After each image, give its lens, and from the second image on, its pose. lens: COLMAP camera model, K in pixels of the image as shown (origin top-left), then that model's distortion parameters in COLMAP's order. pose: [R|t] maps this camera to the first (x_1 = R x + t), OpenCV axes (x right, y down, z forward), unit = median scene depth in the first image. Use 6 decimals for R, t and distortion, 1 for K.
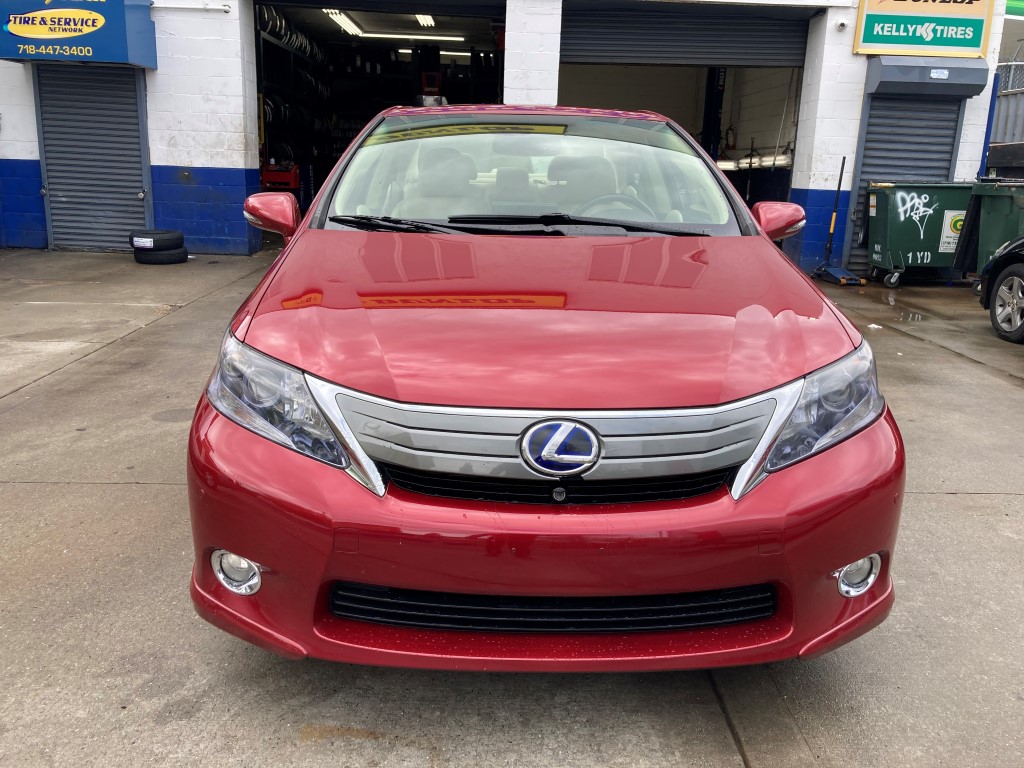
lens RADIAL K [[828.0, 0, 512.0], [0, 828.0, 384.0], [0, 0, 1]] dist [0.030520, -0.023185]
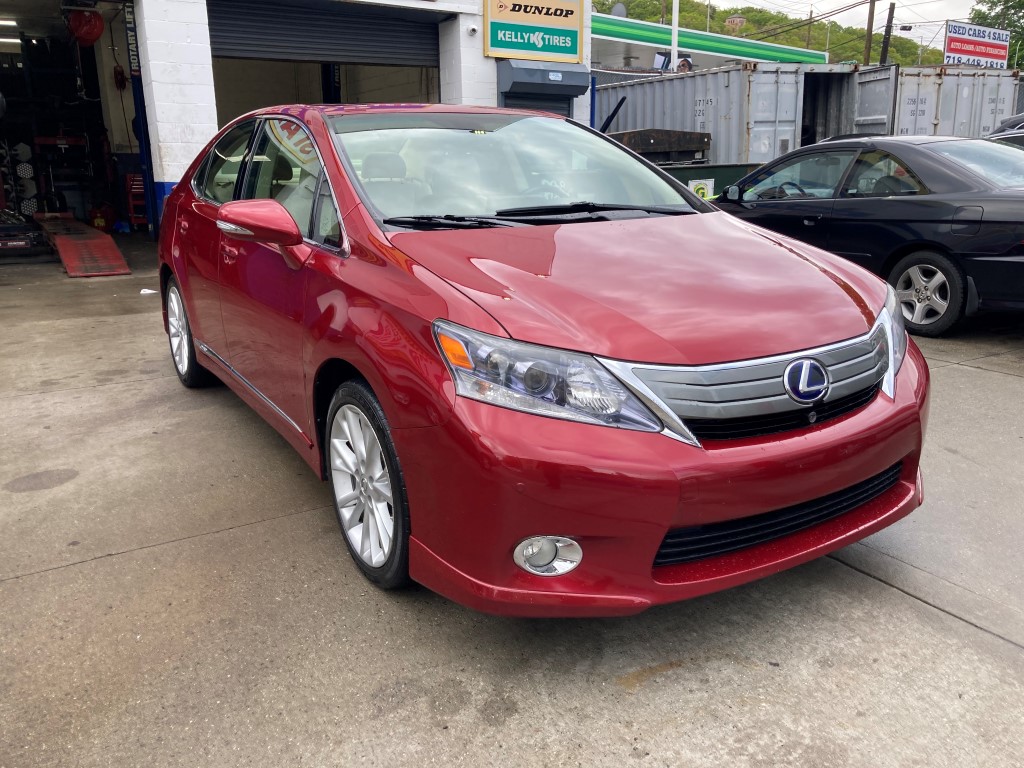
lens RADIAL K [[830.7, 0, 511.4], [0, 830.7, 394.6], [0, 0, 1]] dist [0.005618, 0.000785]
pose [[0.859592, -0.169266, 0.482132, -0.179474], [0.161398, 0.985177, 0.058117, -0.009155], [-0.484822, 0.027858, 0.874169, 0.022585]]
